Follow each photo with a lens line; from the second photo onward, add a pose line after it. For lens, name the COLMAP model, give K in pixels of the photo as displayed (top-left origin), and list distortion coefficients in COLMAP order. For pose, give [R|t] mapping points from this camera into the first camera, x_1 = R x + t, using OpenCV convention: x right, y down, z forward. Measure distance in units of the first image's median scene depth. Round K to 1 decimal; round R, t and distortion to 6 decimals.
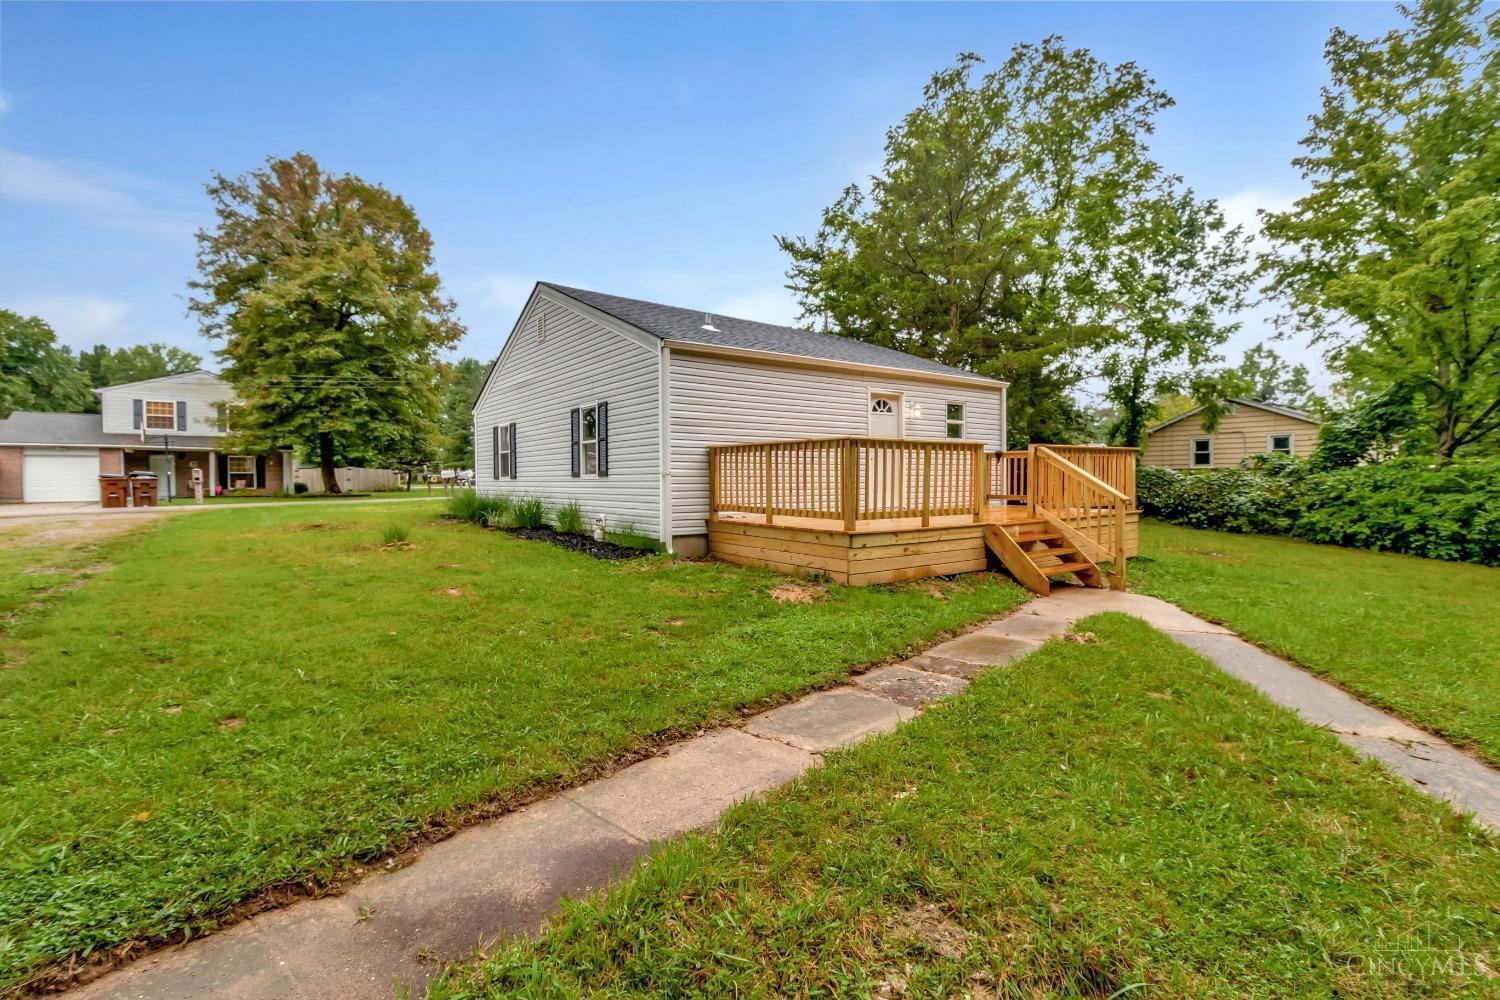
lens RADIAL K [[698.0, 0, 751.9], [0, 698.0, 496.2], [0, 0, 1]] dist [-0.003655, -0.000644]
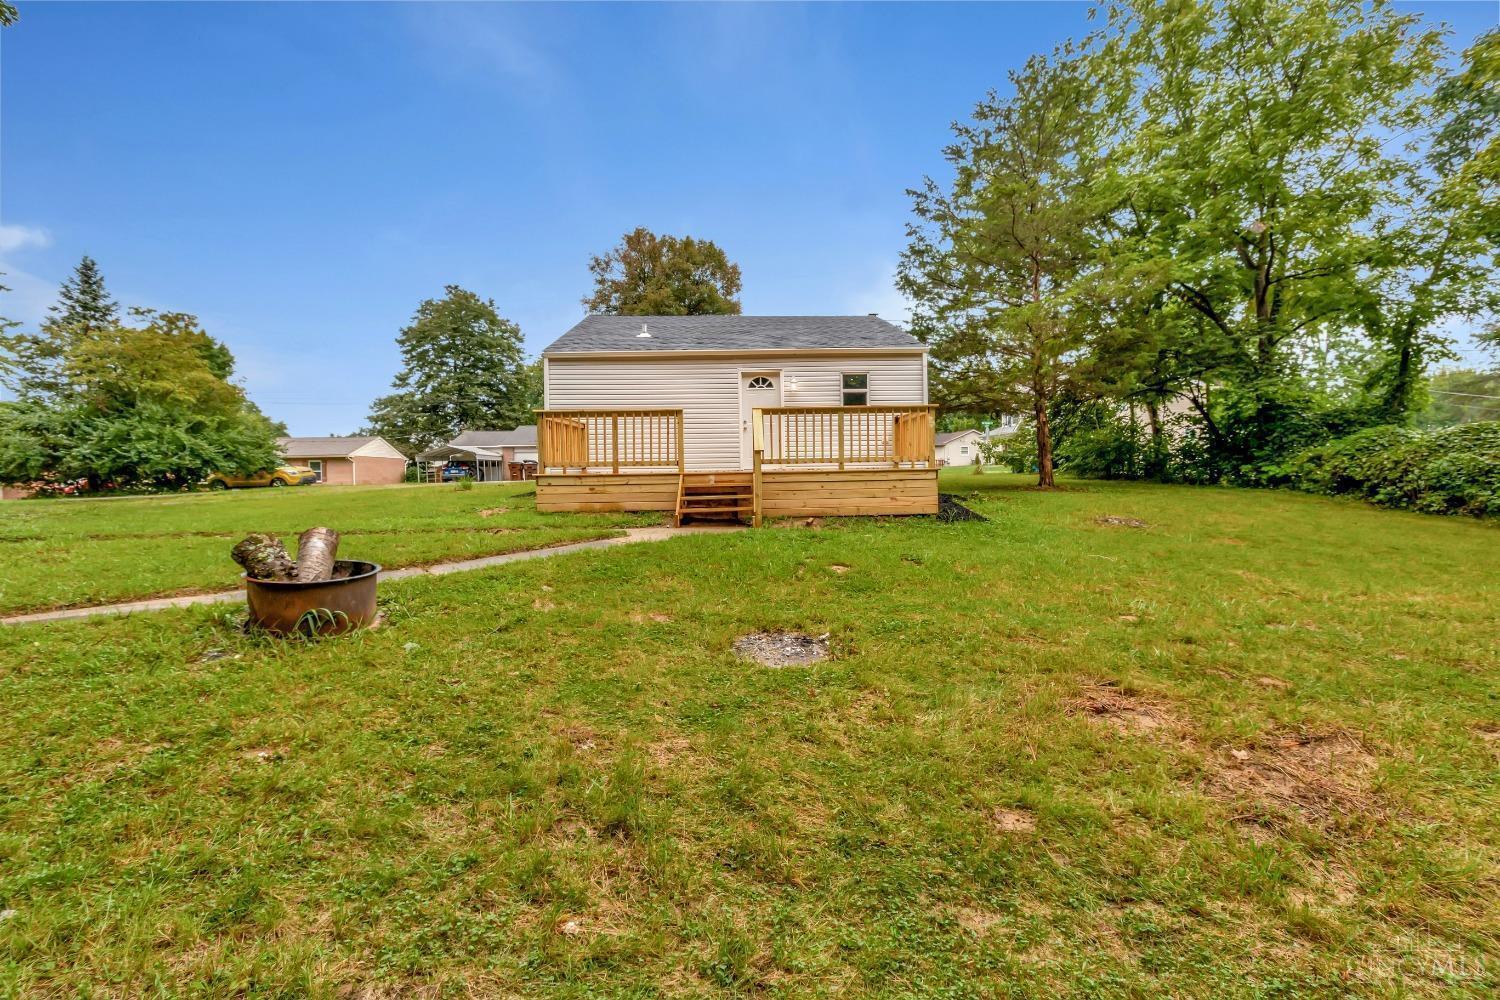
lens RADIAL K [[698.0, 0, 752.1], [0, 698.0, 497.4], [0, 0, 1]] dist [-0.003655, -0.000644]
pose [[0.798189, 0.015291, -0.602213, 0.876164], [-0.006536, 0.999839, 0.016725, 0.044414], [0.602371, -0.009414, 0.798161, 0.046318]]
